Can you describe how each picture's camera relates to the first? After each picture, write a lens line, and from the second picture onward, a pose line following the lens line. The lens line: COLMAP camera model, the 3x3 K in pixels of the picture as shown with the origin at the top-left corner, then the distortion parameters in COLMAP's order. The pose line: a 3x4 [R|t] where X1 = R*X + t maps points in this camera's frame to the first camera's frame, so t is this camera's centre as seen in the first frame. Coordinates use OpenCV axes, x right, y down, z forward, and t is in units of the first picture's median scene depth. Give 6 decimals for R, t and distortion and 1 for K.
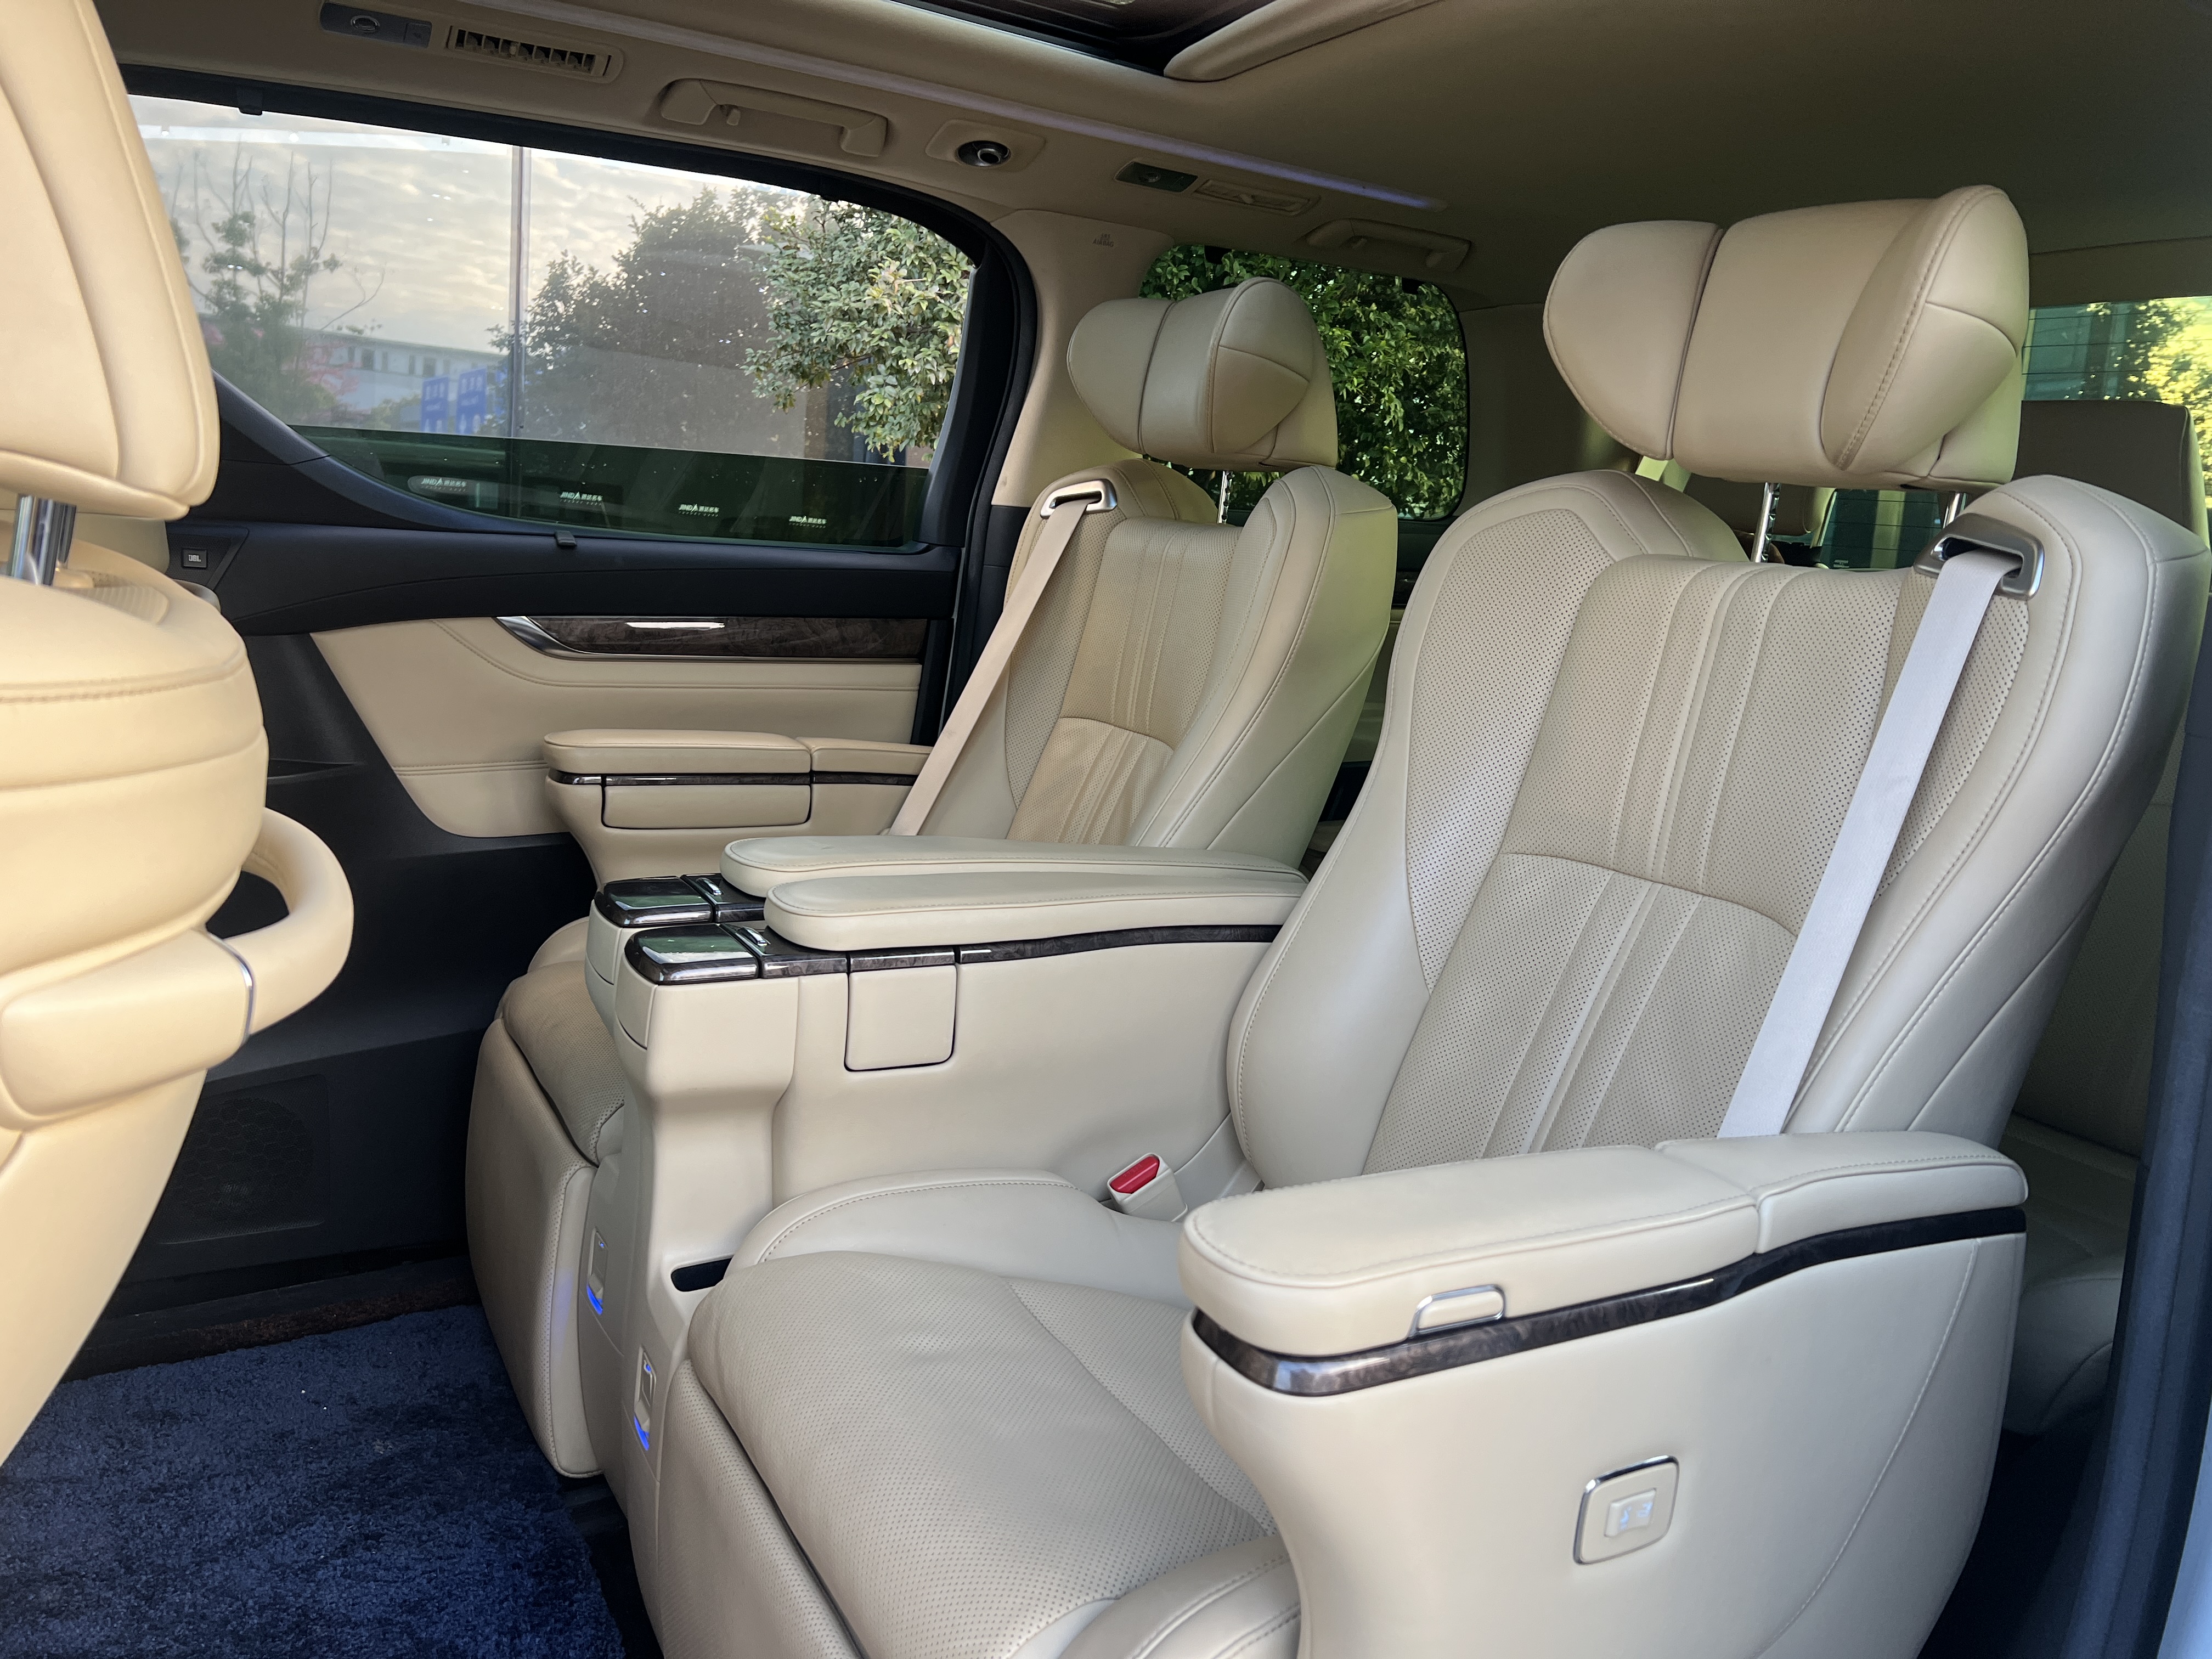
lens RADIAL K [[1662.9, 0, 1105.7], [0, 1662.9, 849.0], [0, 0, 1]] dist [0.039966, -0.050396]
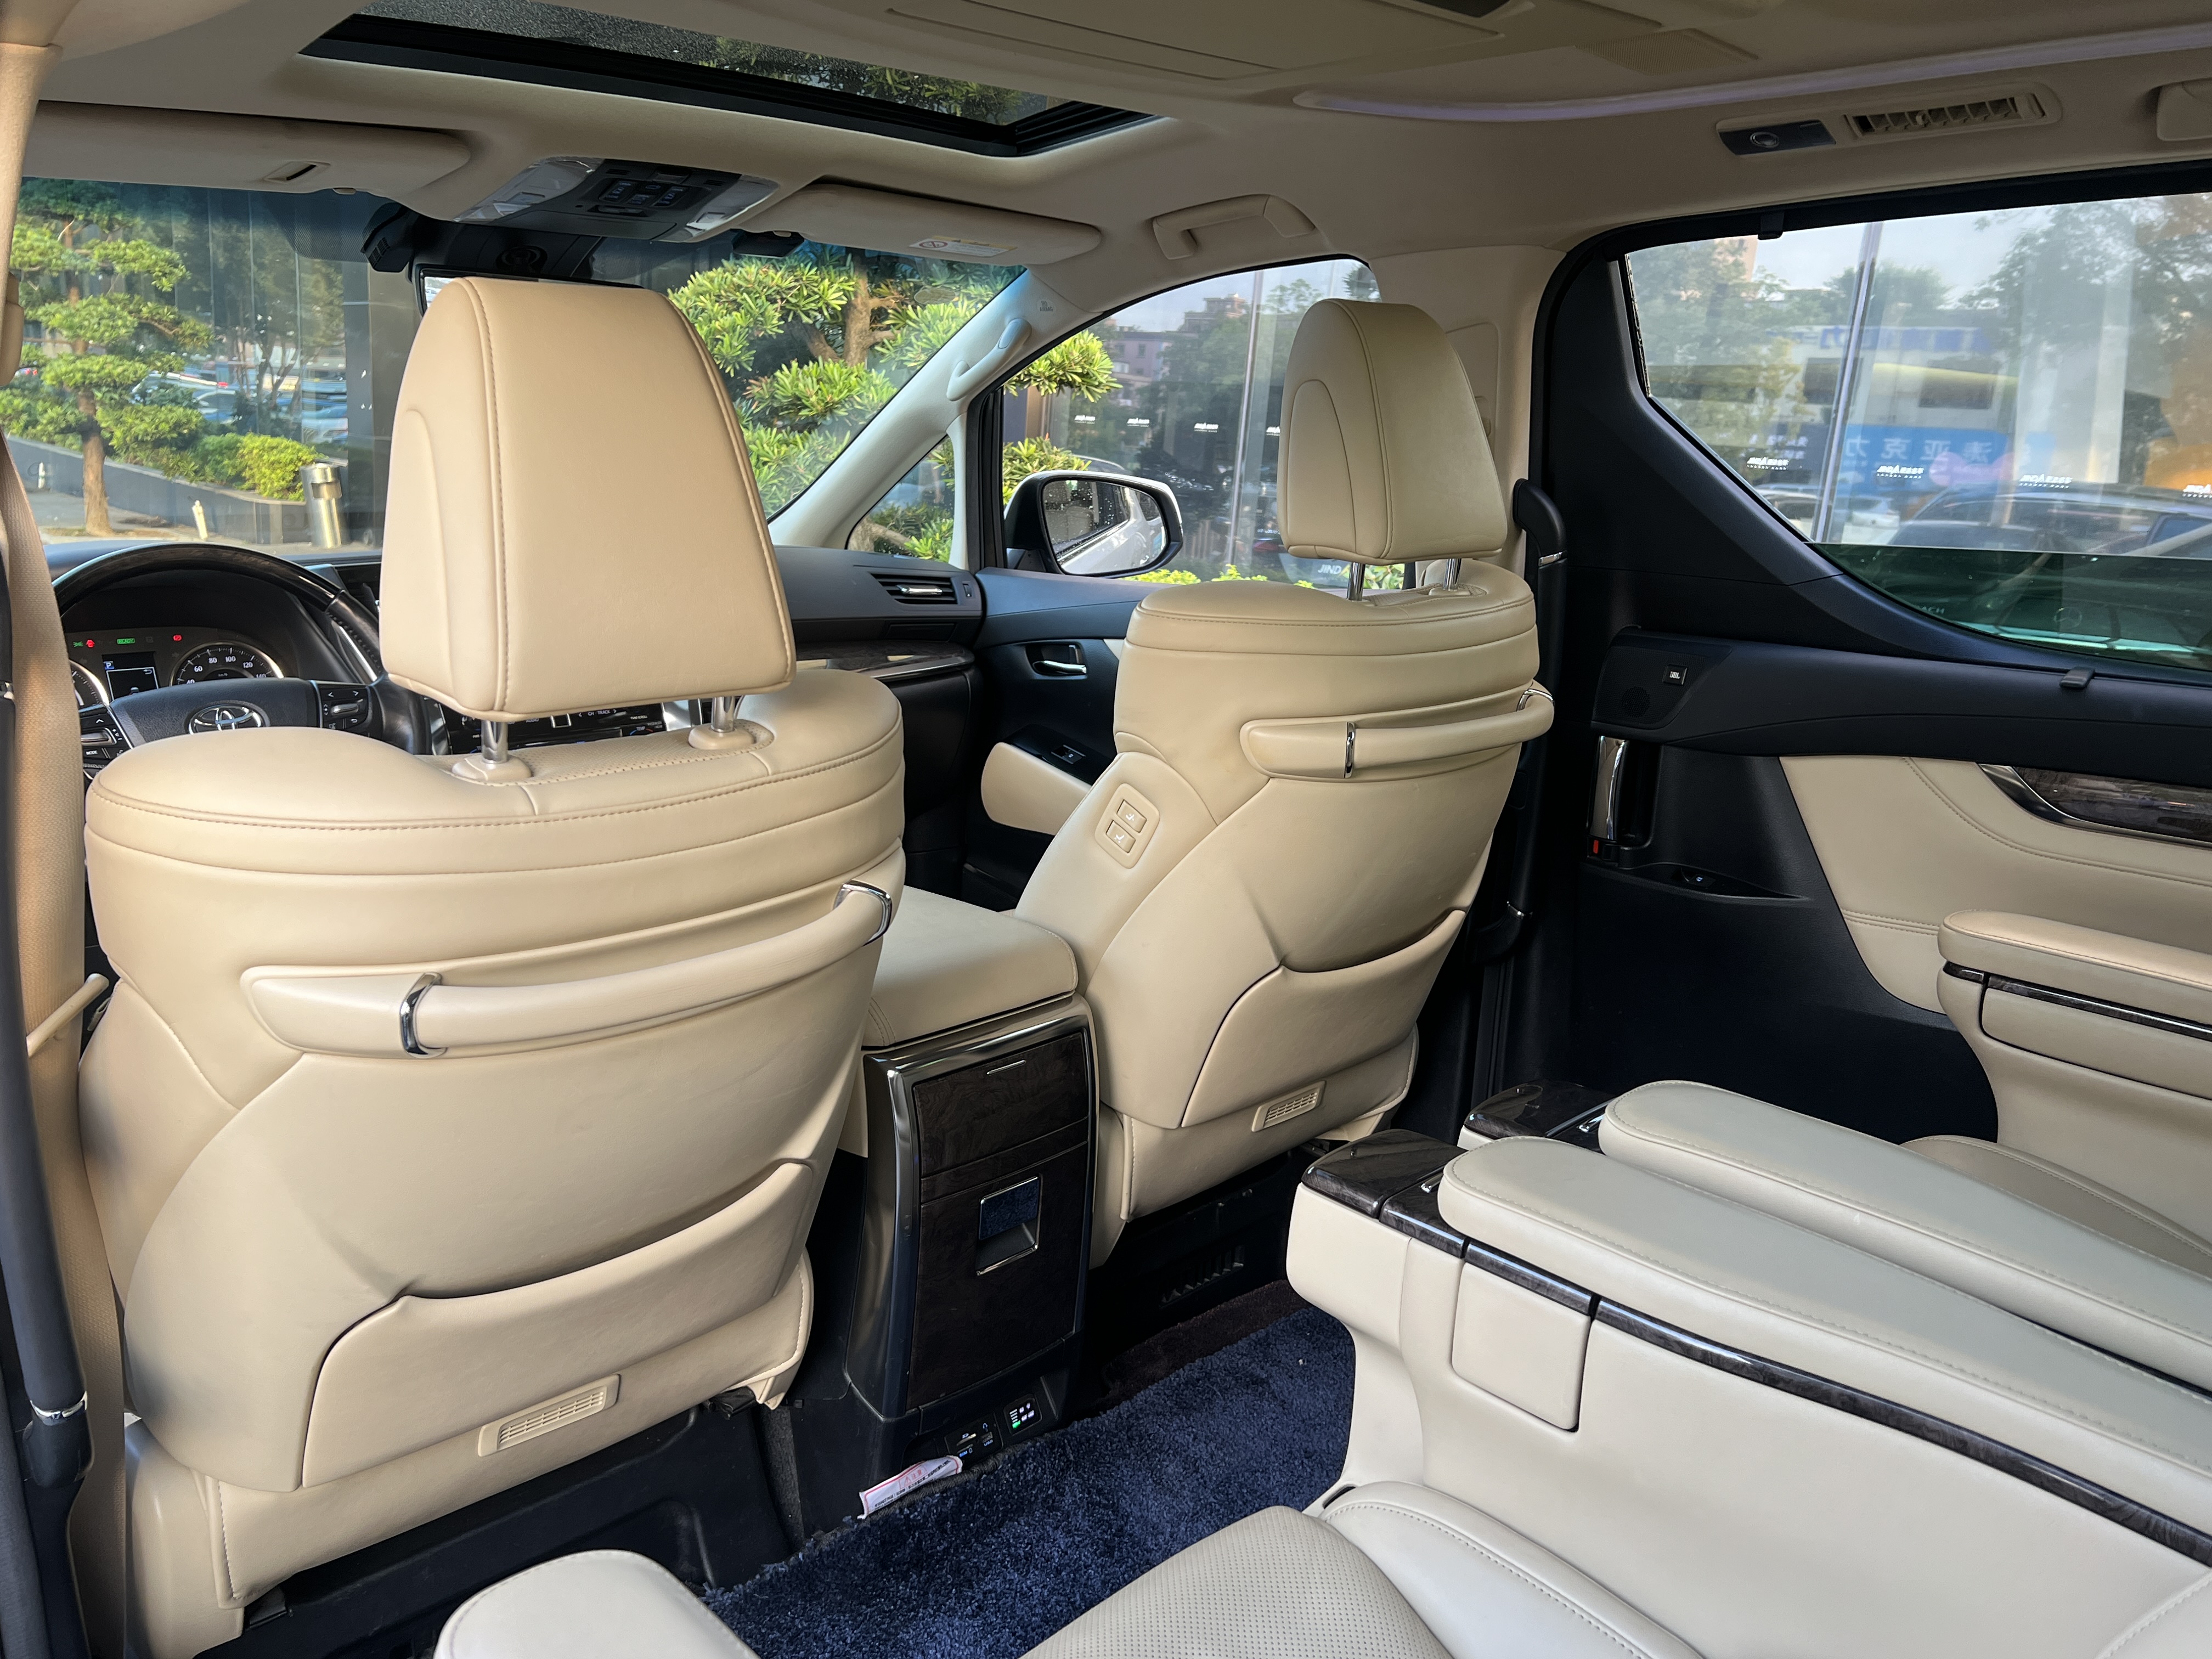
lens RADIAL K [[1688.3, 0, 1081.4], [0, 1688.3, 836.1], [0, 0, 1]] dist [0.055608, -0.049830]
pose [[0.225464, 0.169889, -0.959325, 0.383185], [-0.186320, 0.974023, 0.128703, -0.135942], [0.956269, 0.149723, 0.251261, 0.374140]]
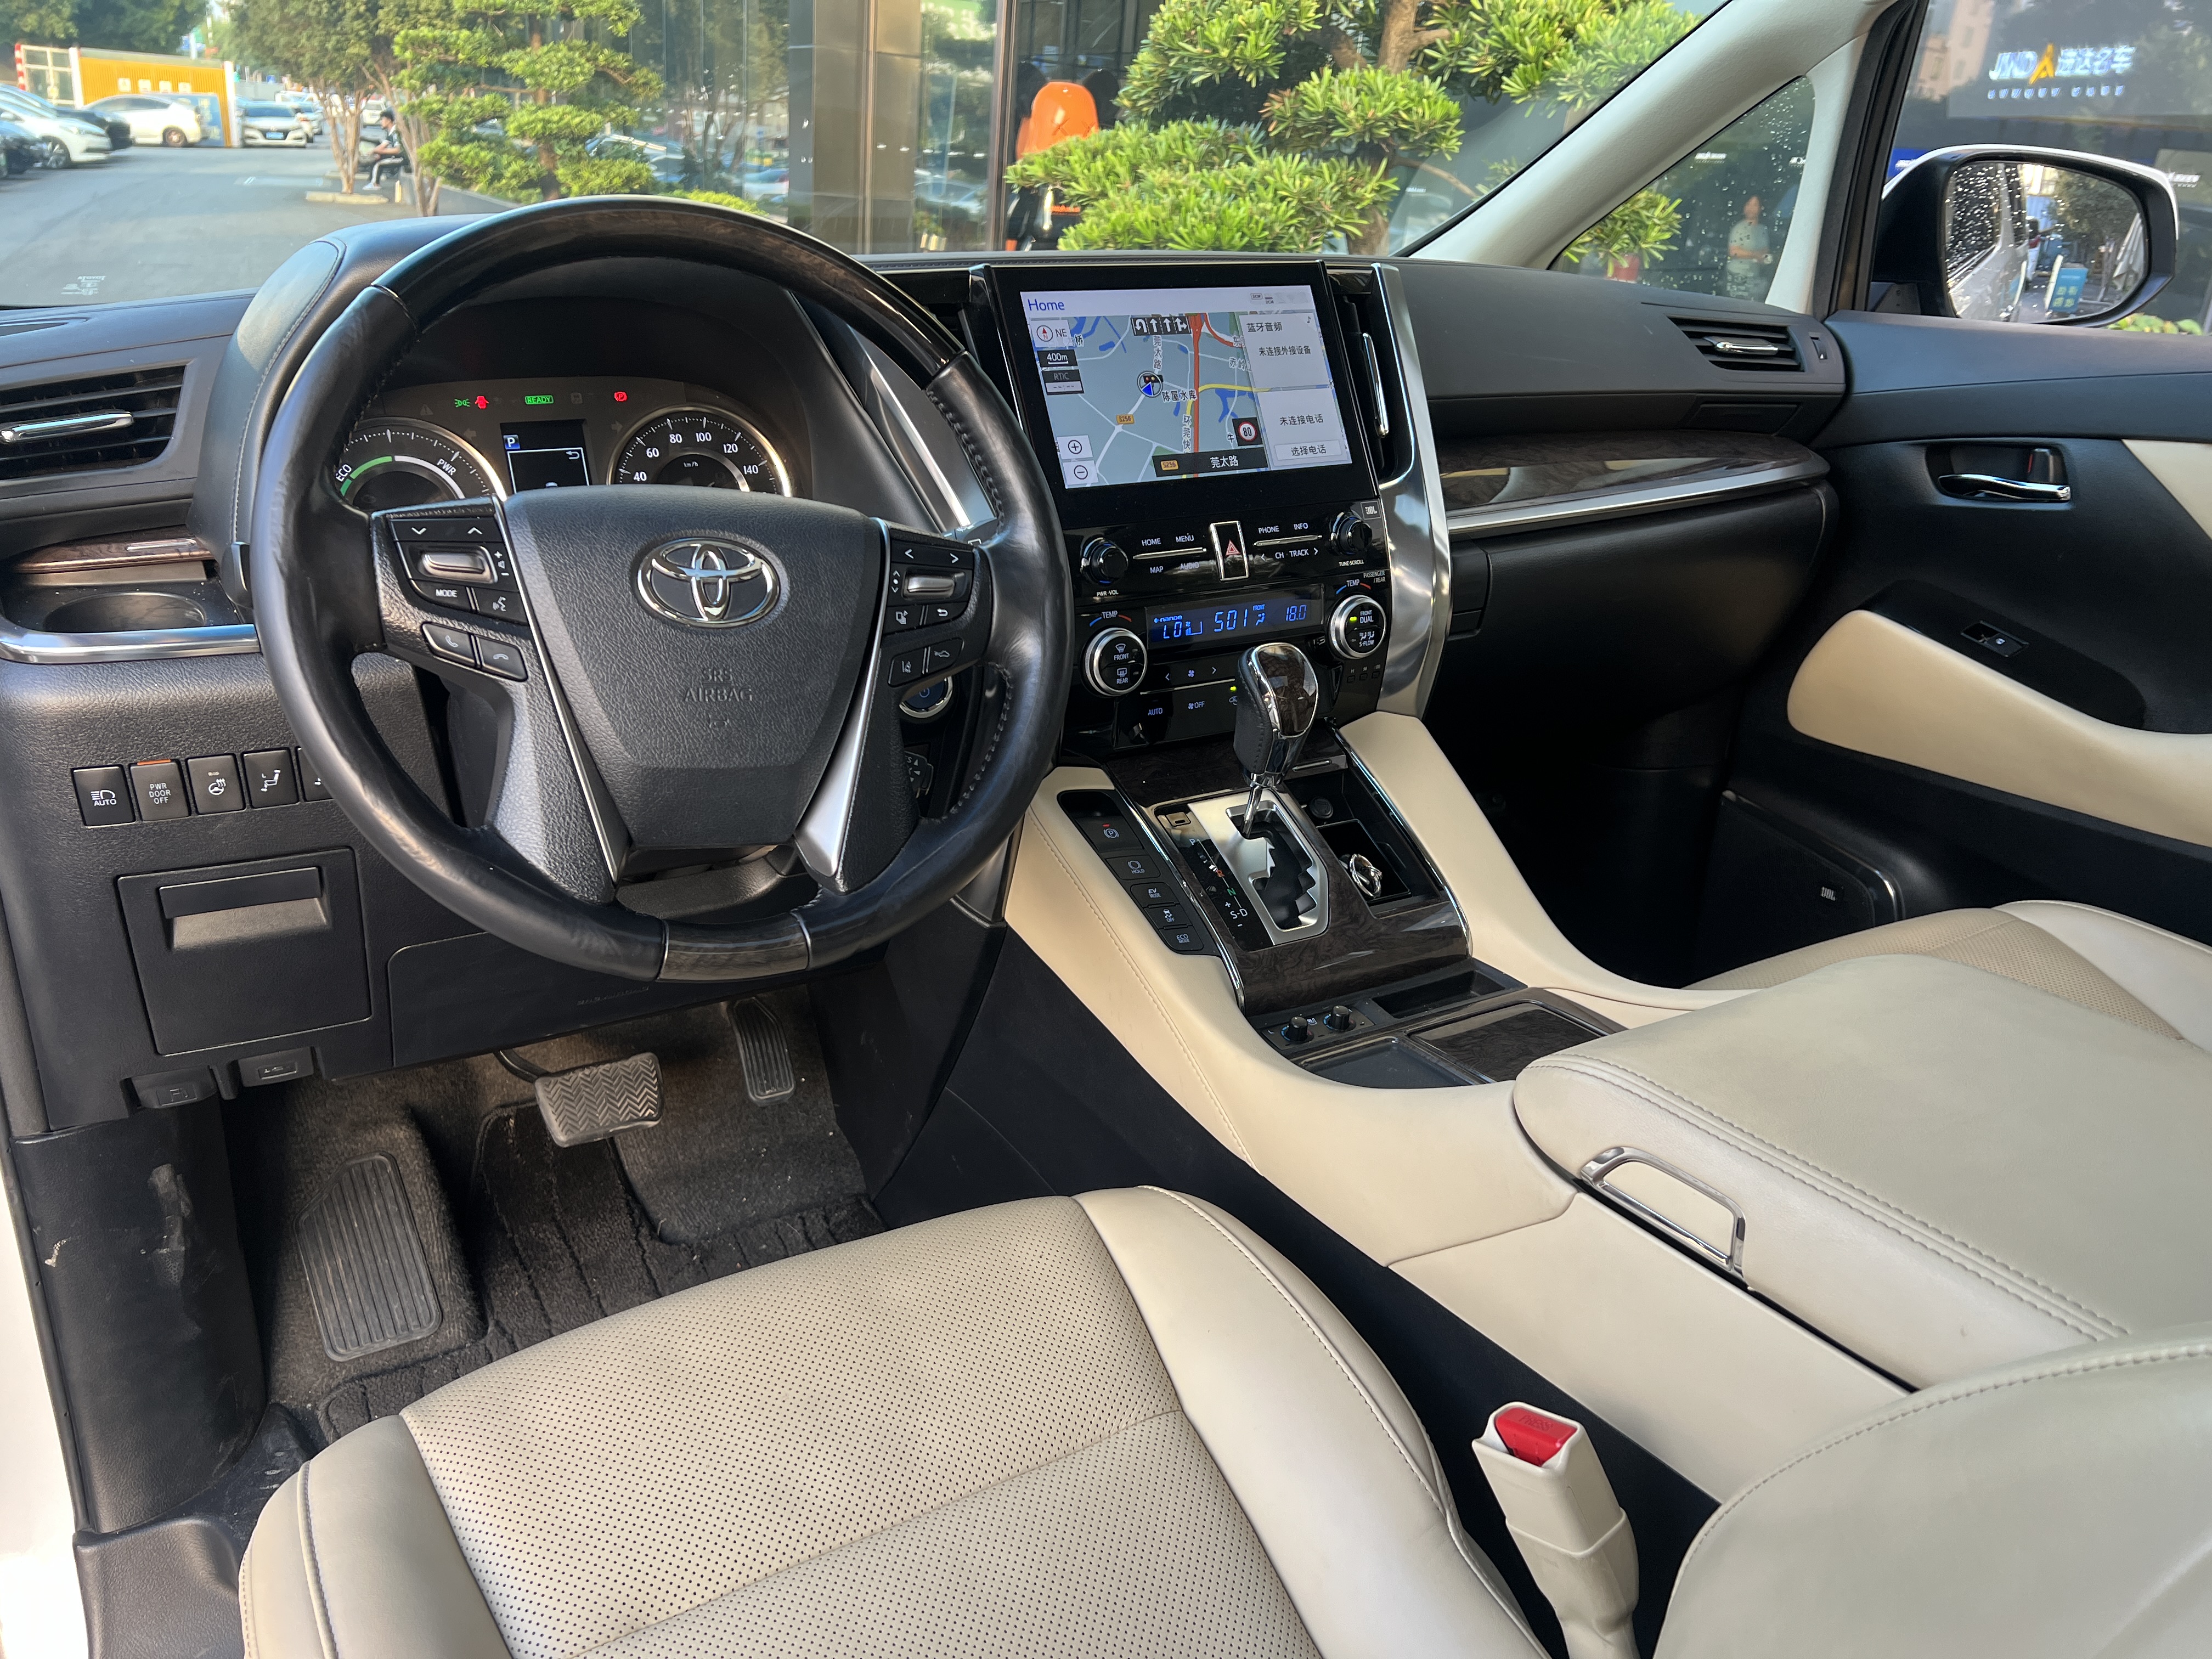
lens RADIAL K [[1662.9, 0, 1105.7], [0, 1662.9, 849.0], [0, 0, 1]] dist [0.039966, -0.050396]
pose [[0.012195, 0.306938, -0.951651, -0.171848], [-0.208274, 0.931628, 0.297811, -0.076963], [0.977994, 0.194573, 0.075289, 0.239034]]
